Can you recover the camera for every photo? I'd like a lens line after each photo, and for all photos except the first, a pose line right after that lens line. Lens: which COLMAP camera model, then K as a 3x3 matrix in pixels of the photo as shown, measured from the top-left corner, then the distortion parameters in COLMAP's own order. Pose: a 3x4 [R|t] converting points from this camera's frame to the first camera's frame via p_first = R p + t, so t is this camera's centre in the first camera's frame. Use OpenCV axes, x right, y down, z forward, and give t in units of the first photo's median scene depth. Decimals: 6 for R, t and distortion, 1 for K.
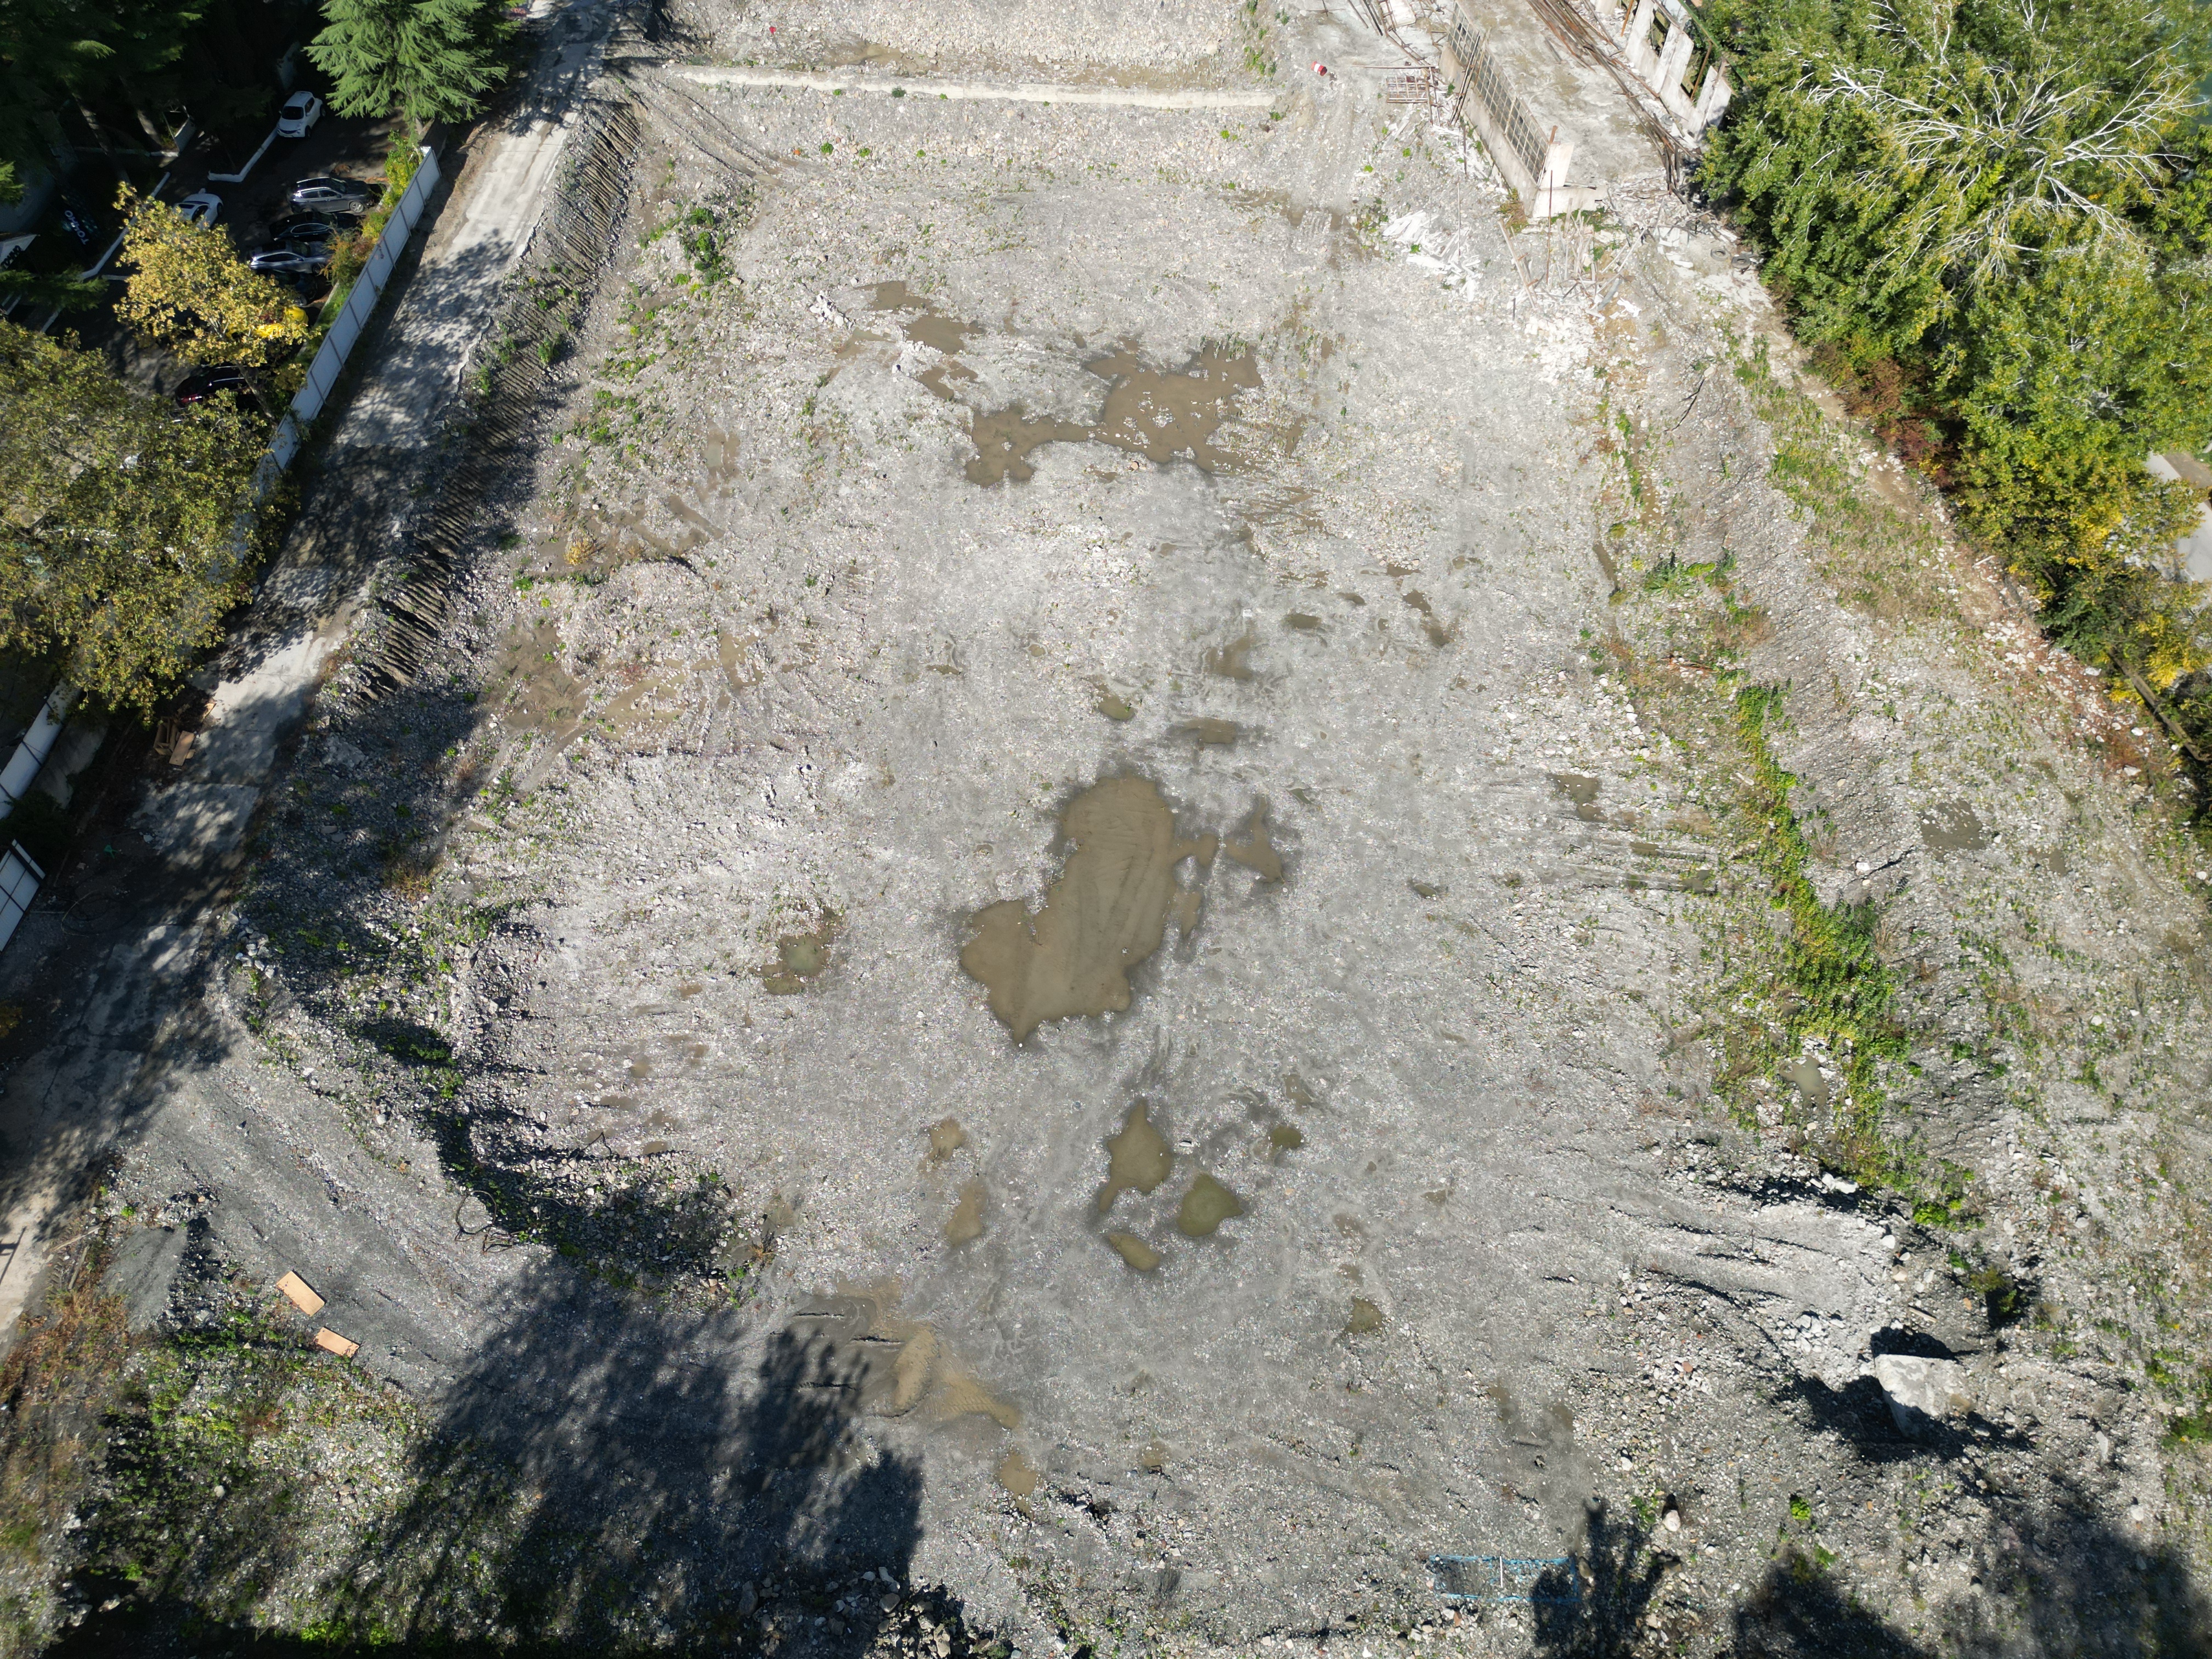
lens RADIAL K [[1551.4, 0, 1092.5], [0, 1551.4, 827.5], [0, 0, 1]] dist [0.050176, -0.048475]
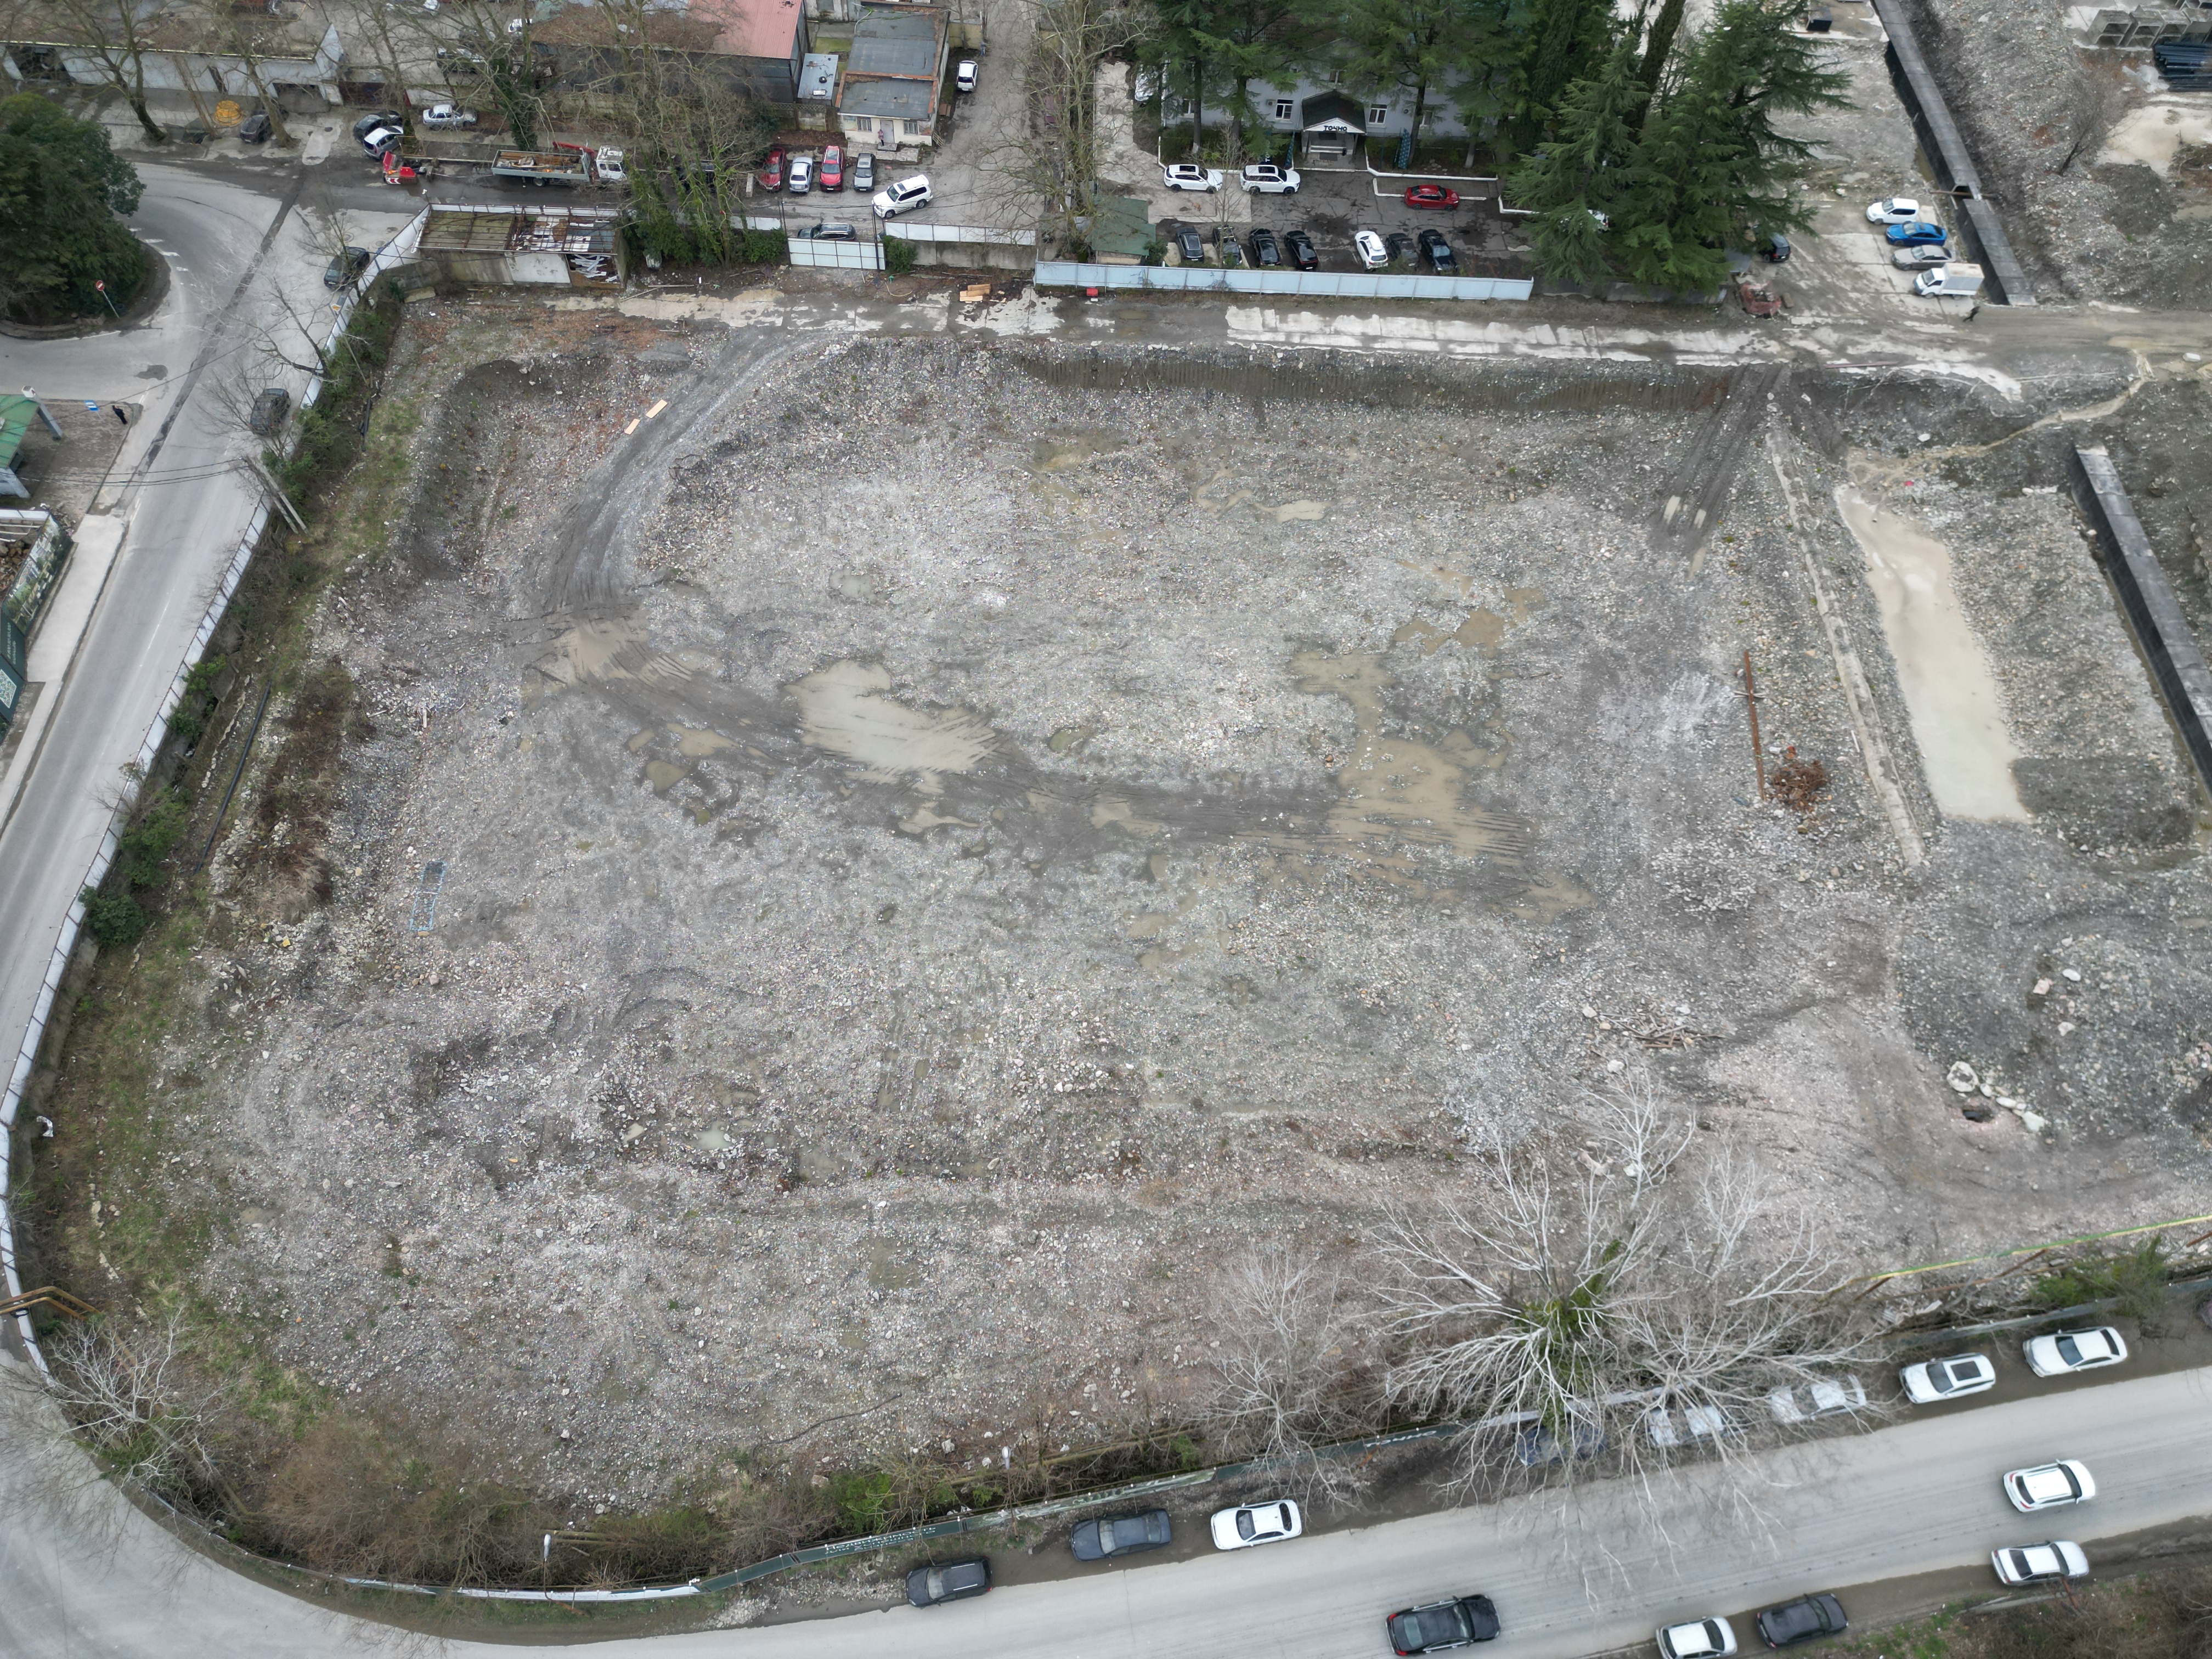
lens RADIAL K [[1551.4, 0, 1098.9], [0, 1551.4, 820.5], [0, 0, 1]] dist [0.050176, -0.048475]
pose [[0.019391, 0.824190, -0.565982, 0.958298], [-0.814568, 0.341271, 0.469055, -0.815772], [0.579744, 0.451935, 0.677976, 0.125938]]
